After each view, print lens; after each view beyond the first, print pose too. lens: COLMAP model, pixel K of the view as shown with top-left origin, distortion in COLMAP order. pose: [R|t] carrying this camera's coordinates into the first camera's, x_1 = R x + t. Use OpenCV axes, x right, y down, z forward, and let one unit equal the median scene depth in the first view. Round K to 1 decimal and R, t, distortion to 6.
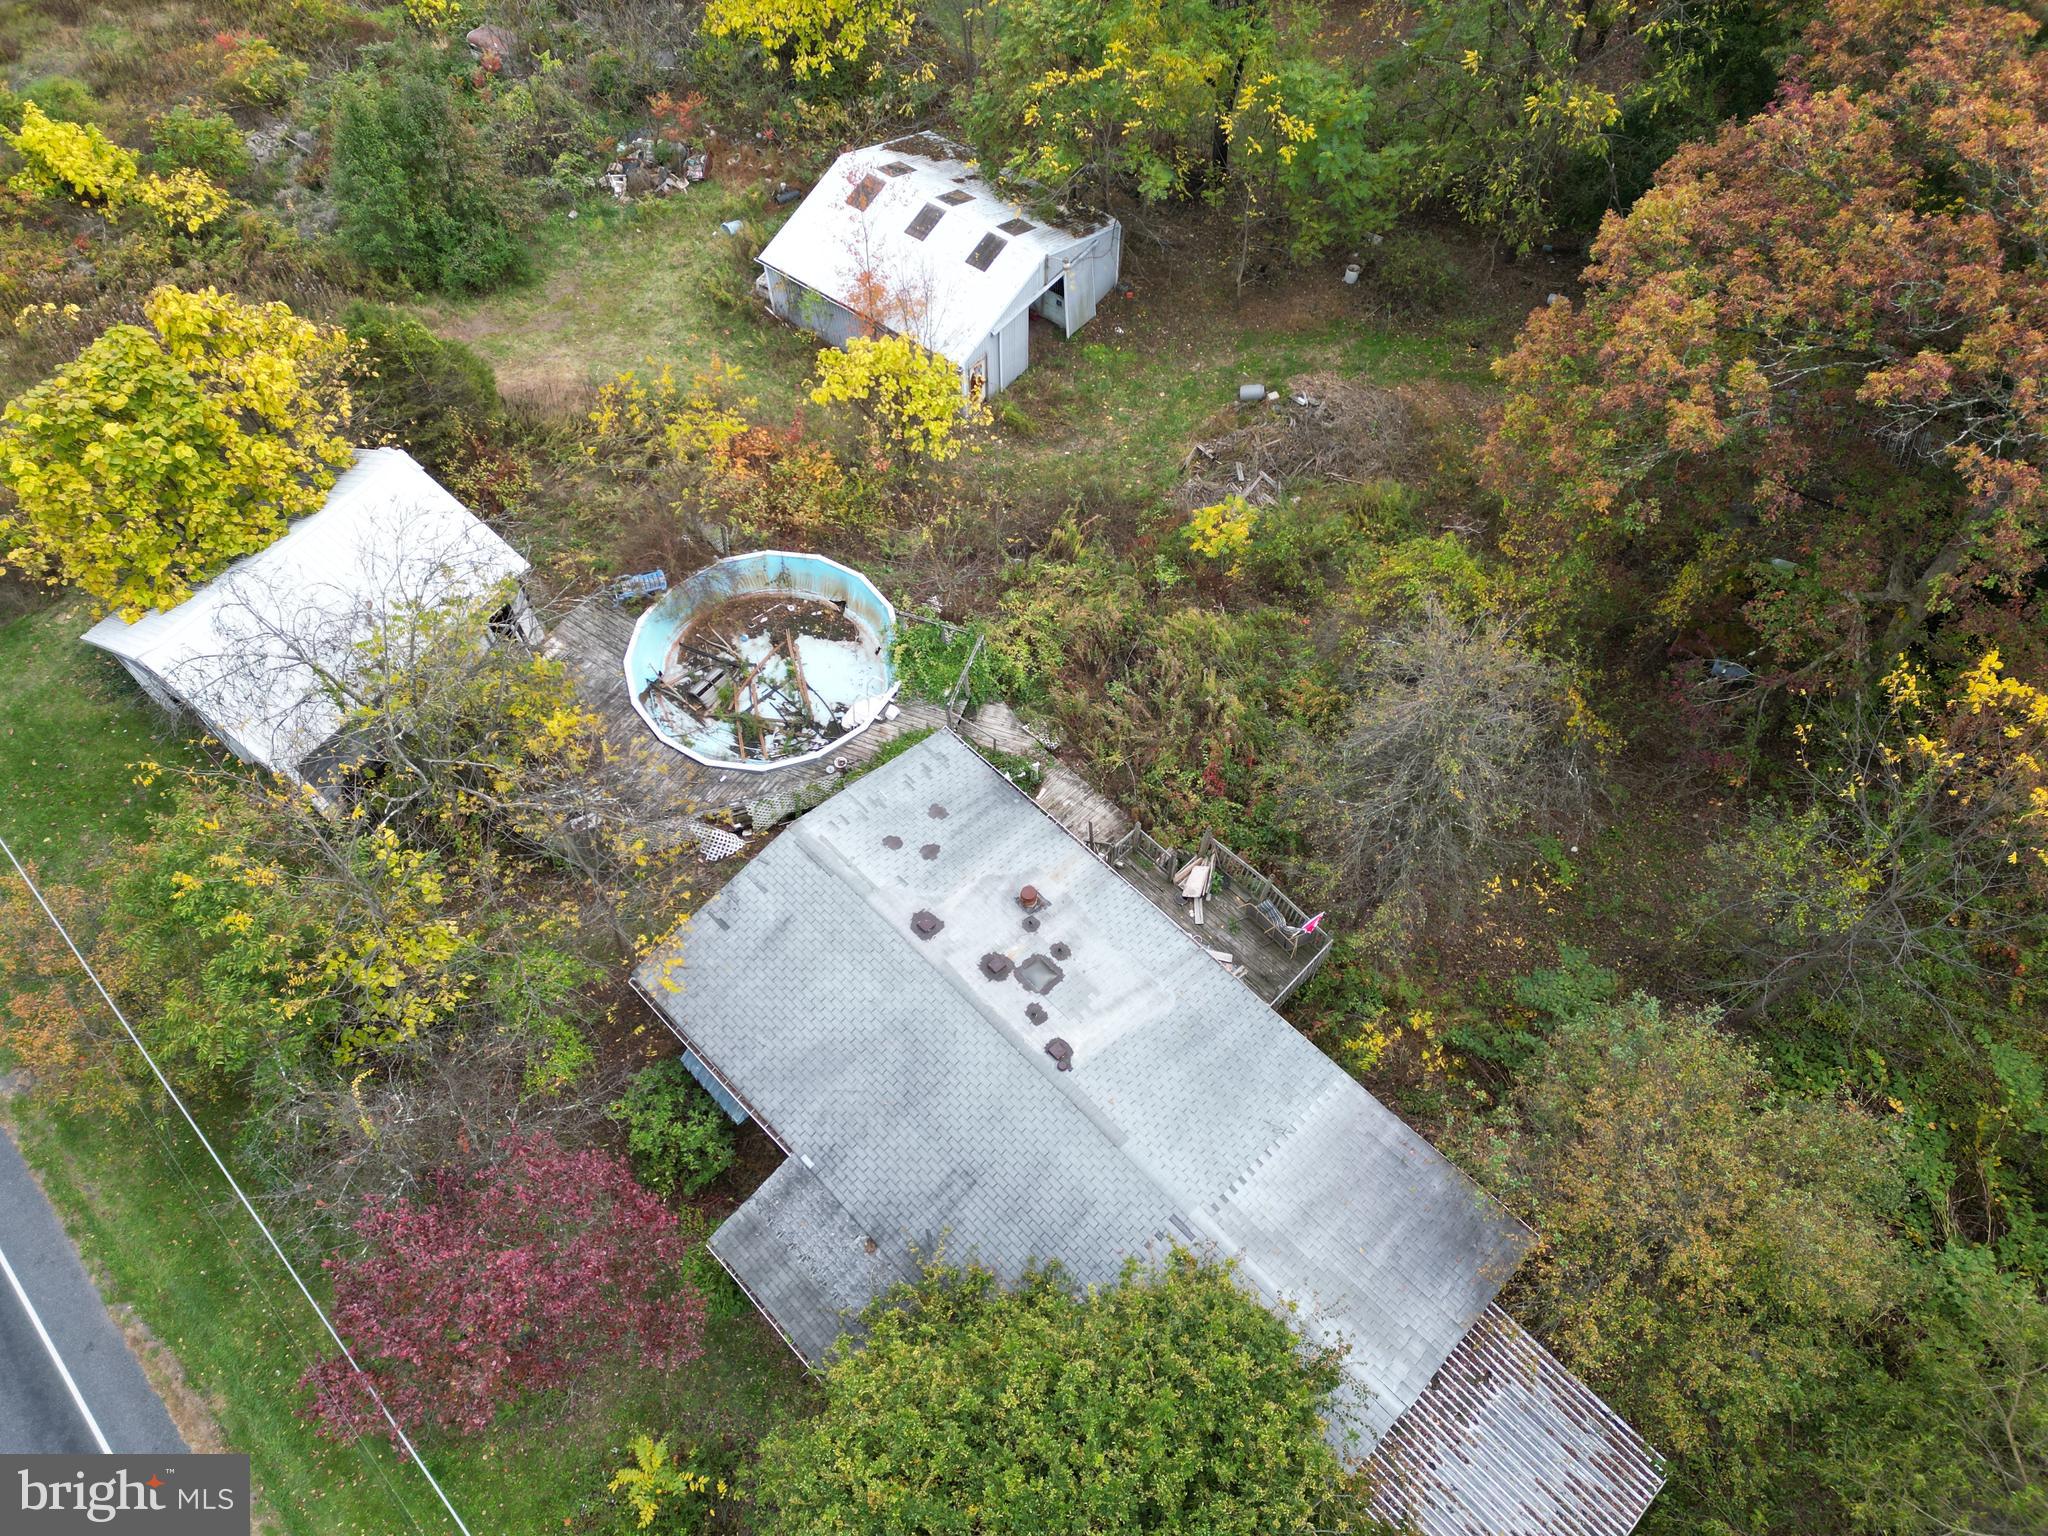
lens RADIAL K [[1424.7, 0, 1023.5], [0, 1424.7, 756.1], [0, 0, 1]] dist [0.075414, -0.068739]
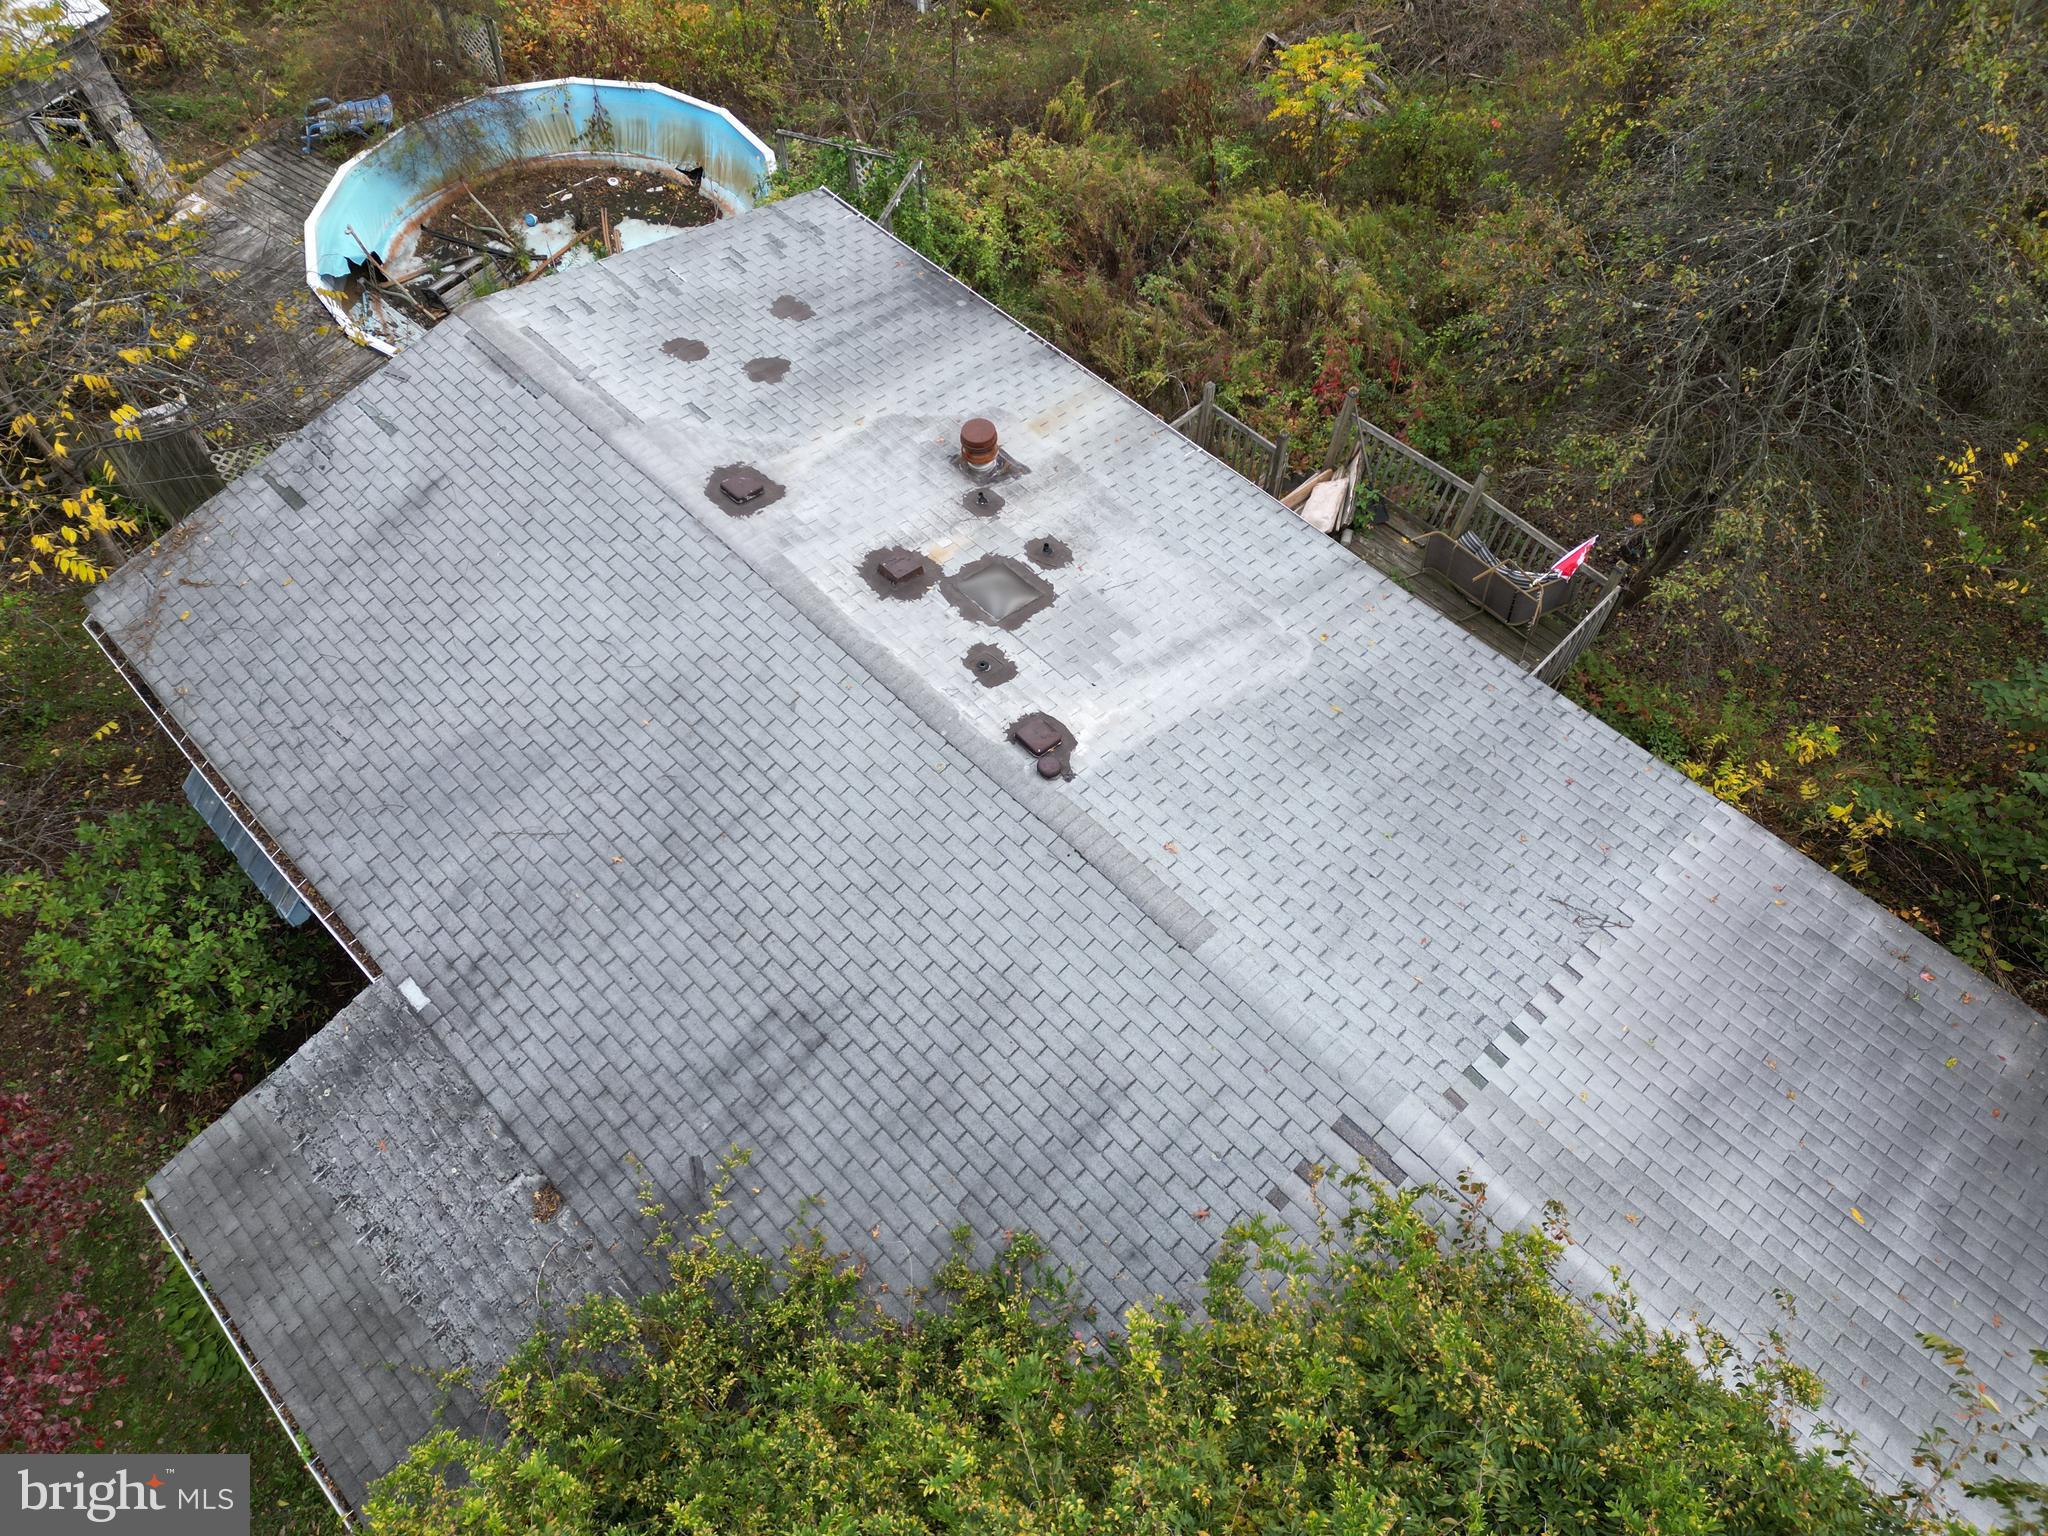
lens RADIAL K [[1424.7, 0, 1017.9], [0, 1424.7, 777.8], [0, 0, 1]] dist [0.075414, -0.068739]
pose [[0.999965, 0.001427, -0.008279, 0.020084], [-0.001284, 0.999850, 0.017259, 0.197890], [0.008302, -0.017248, 0.999817, 0.552622]]
